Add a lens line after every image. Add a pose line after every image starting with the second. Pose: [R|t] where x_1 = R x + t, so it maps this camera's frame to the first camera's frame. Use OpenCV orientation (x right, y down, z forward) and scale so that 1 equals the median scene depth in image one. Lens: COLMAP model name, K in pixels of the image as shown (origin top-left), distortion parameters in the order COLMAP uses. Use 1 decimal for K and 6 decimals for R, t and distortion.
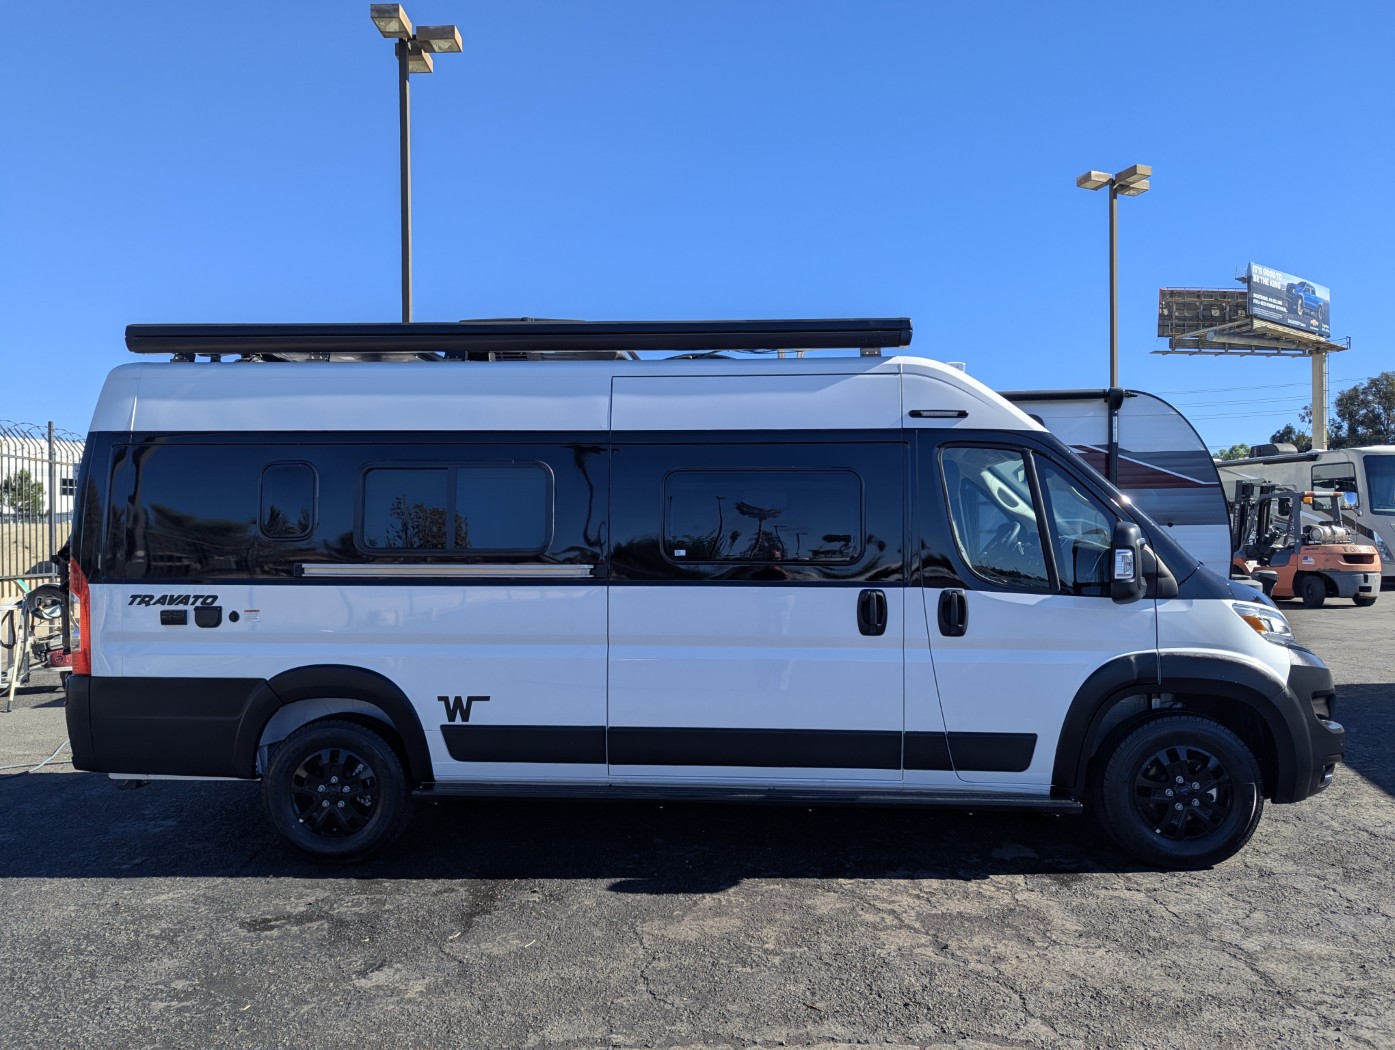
lens RADIAL K [[979.3, 0, 710.6], [0, 979.3, 525.4], [0, 0, 1]] dist [0.053078, -0.035760]
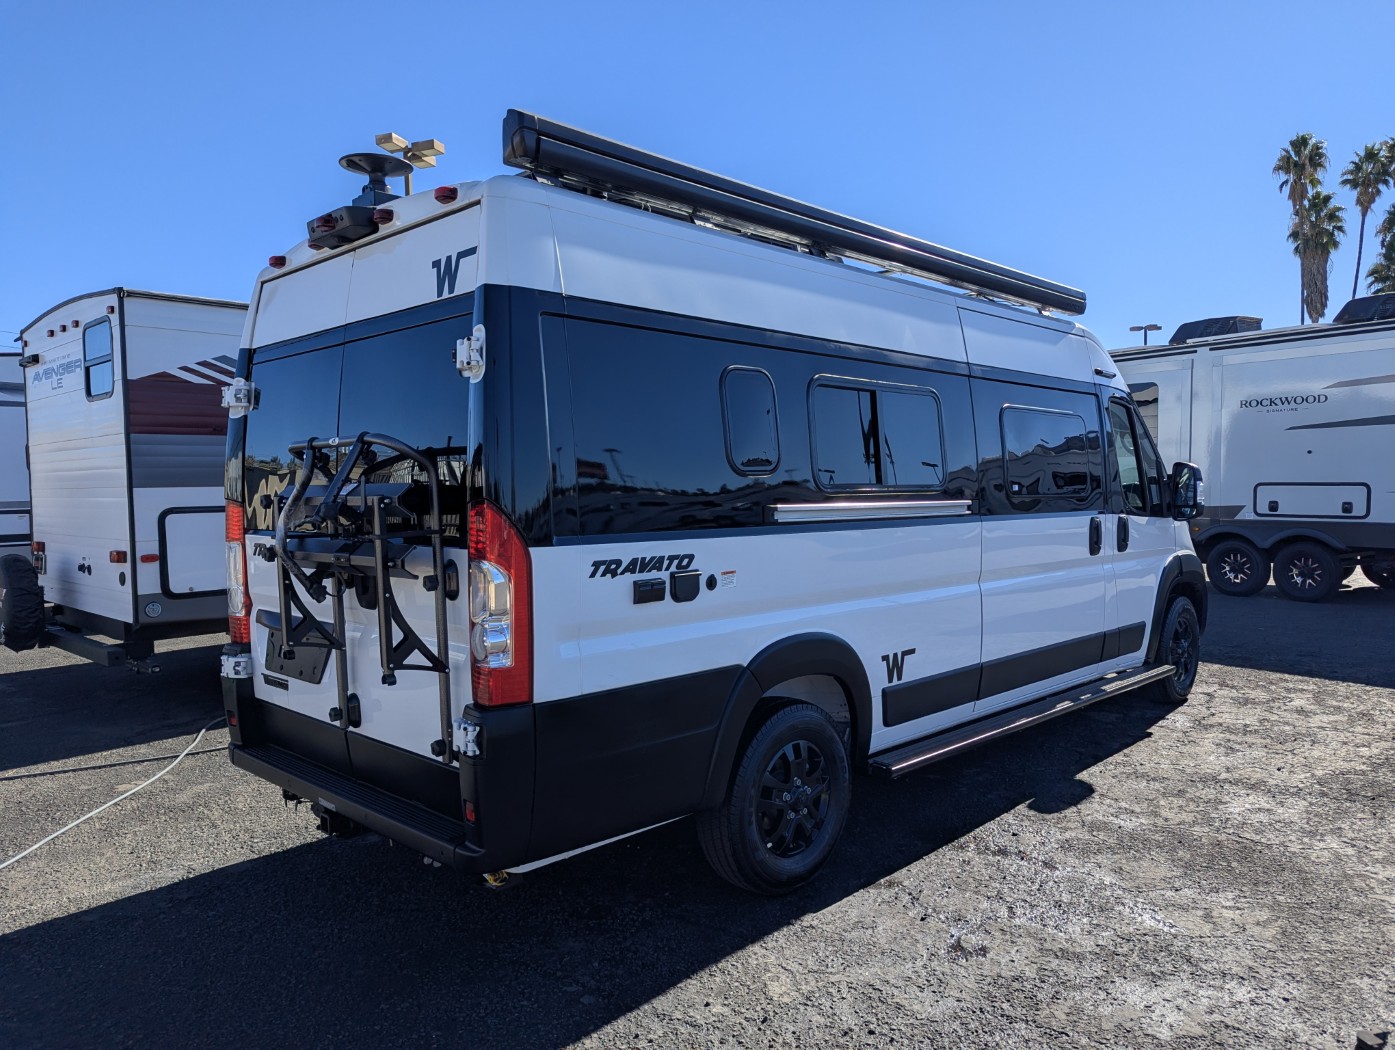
lens RADIAL K [[979.3, 0, 710.6], [0, 979.3, 525.4], [0, 0, 1]] dist [0.053078, -0.035760]
pose [[0.645316, -0.034009, 0.763158, -1.052300], [0.009228, 0.999283, 0.036729, 0.027152], [-0.763860, -0.016660, 0.645167, 0.577497]]
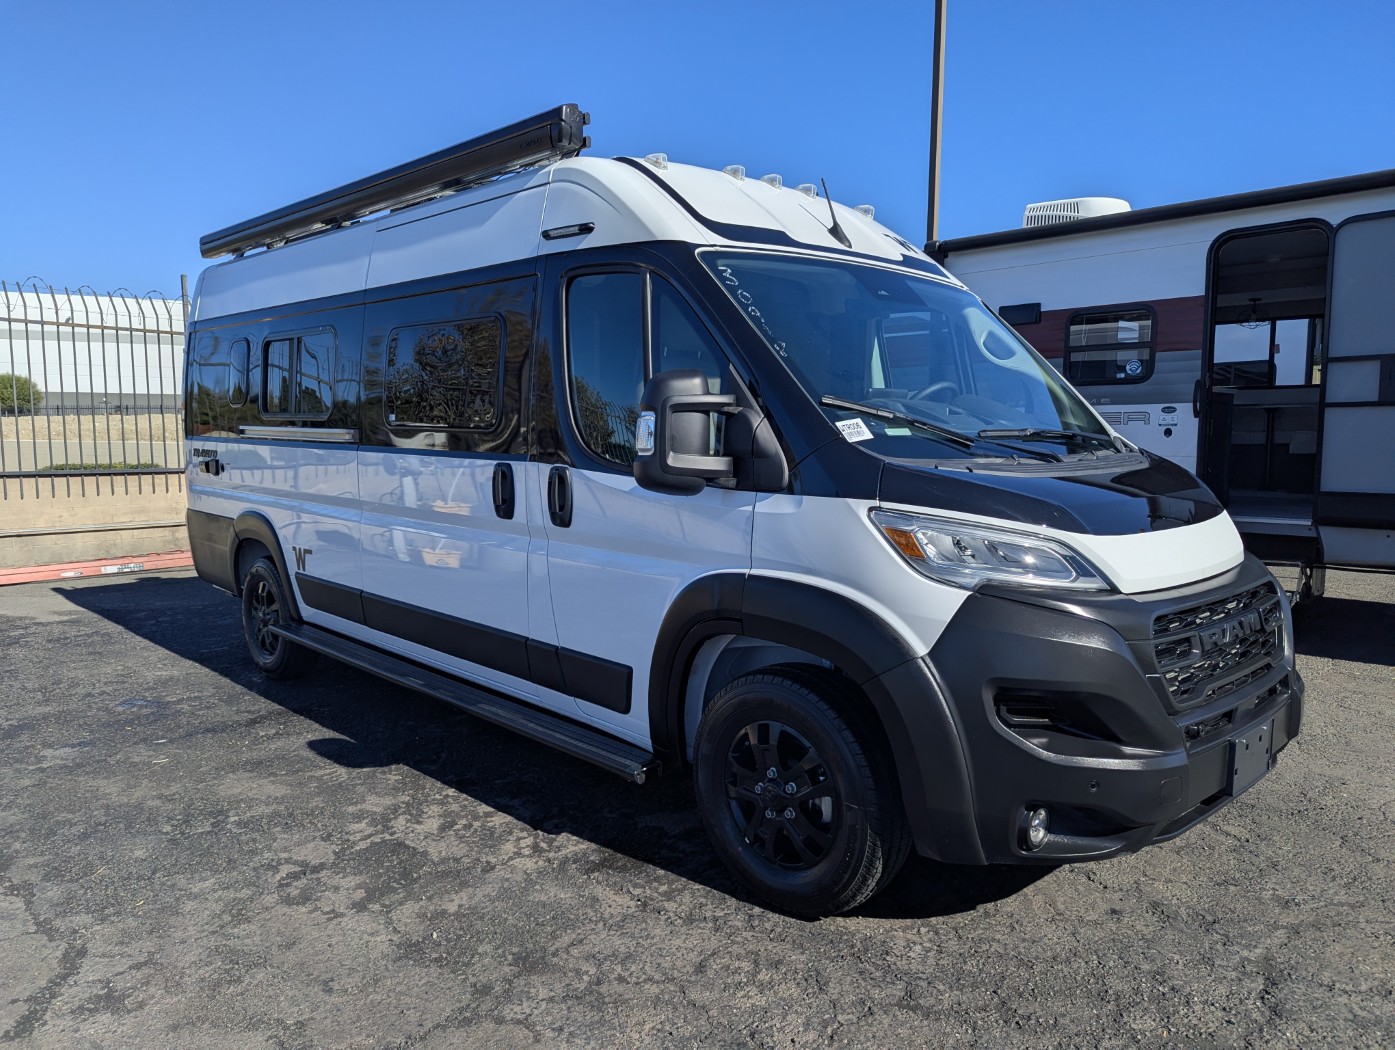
lens RADIAL K [[990.7, 0, 697.5], [0, 990.7, 525.0], [0, 0, 1]] dist [0.049330, -0.043571]
pose [[0.737823, 0.076025, -0.670699, 0.840376], [-0.001014, 0.993761, 0.111528, 0.024165], [0.674993, -0.081608, 0.733297, 0.496752]]
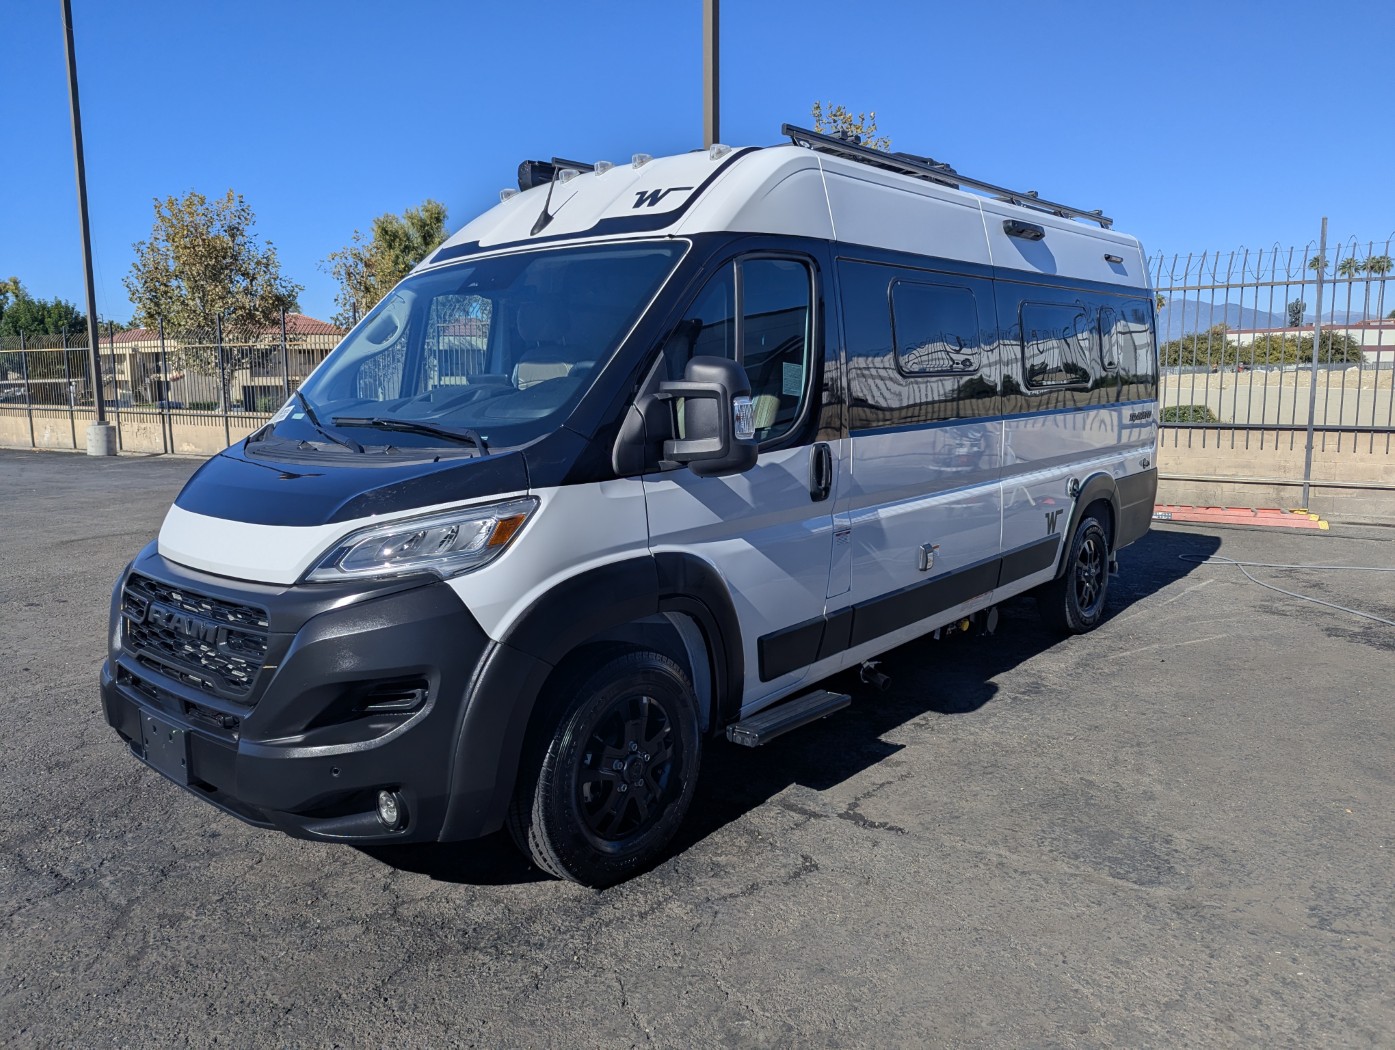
lens RADIAL K [[983.5, 0, 697.5], [0, 983.5, 525.0], [0, 0, 1]] dist [0.100532, -0.114838]
pose [[-0.602830, 0.133048, -0.786698, 0.965692], [0.020549, 0.988260, 0.151391, 0.006889], [0.797605, 0.075097, -0.598487, 1.826909]]
